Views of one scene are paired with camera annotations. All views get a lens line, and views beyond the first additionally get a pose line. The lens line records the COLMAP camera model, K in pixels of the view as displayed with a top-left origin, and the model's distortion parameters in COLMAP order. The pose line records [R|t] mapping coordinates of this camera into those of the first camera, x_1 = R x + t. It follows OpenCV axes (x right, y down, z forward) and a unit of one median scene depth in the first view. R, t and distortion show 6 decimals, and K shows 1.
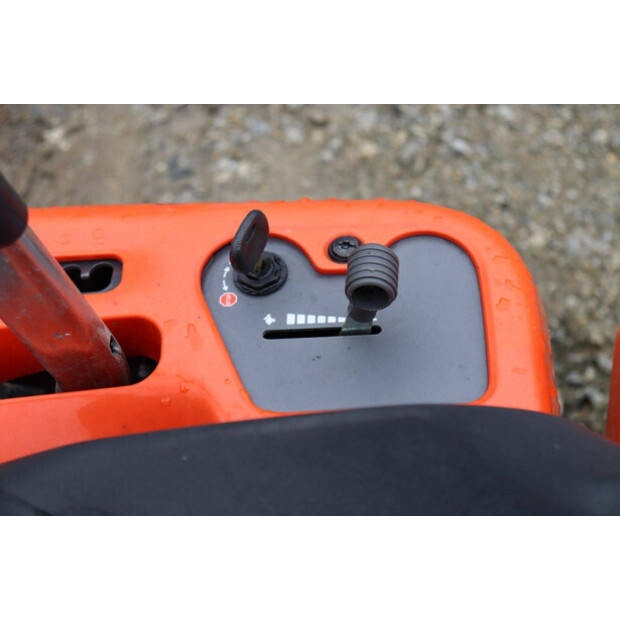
lens RADIAL K [[1447.7, 0, 308.6], [0, 1447.7, 312.5], [0, 0, 1]] dist [0.363386, 0.000000]
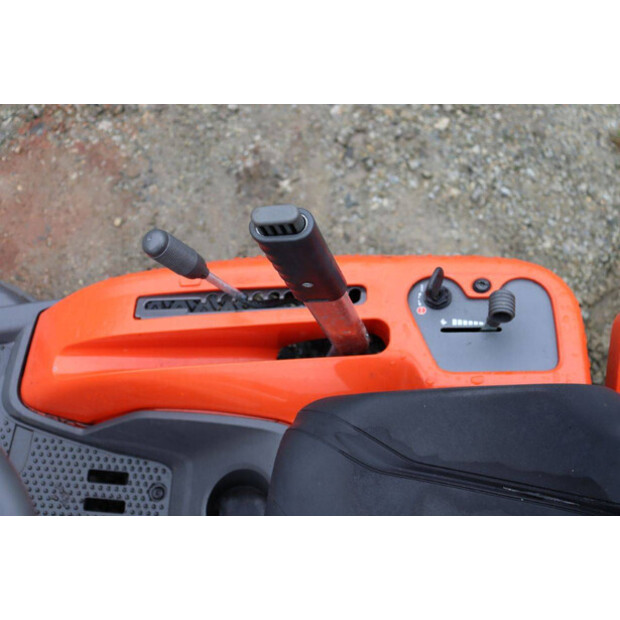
lens RADIAL K [[848.2, 0, 310.7], [0, 848.2, 308.6], [0, 0, 1]] dist [0.037110, 0.000000]
pose [[0.997378, 0.023931, -0.068304, -0.062989], [-0.018358, 0.996538, 0.081084, -0.050764], [0.070008, -0.079617, 0.994364, -0.080691]]
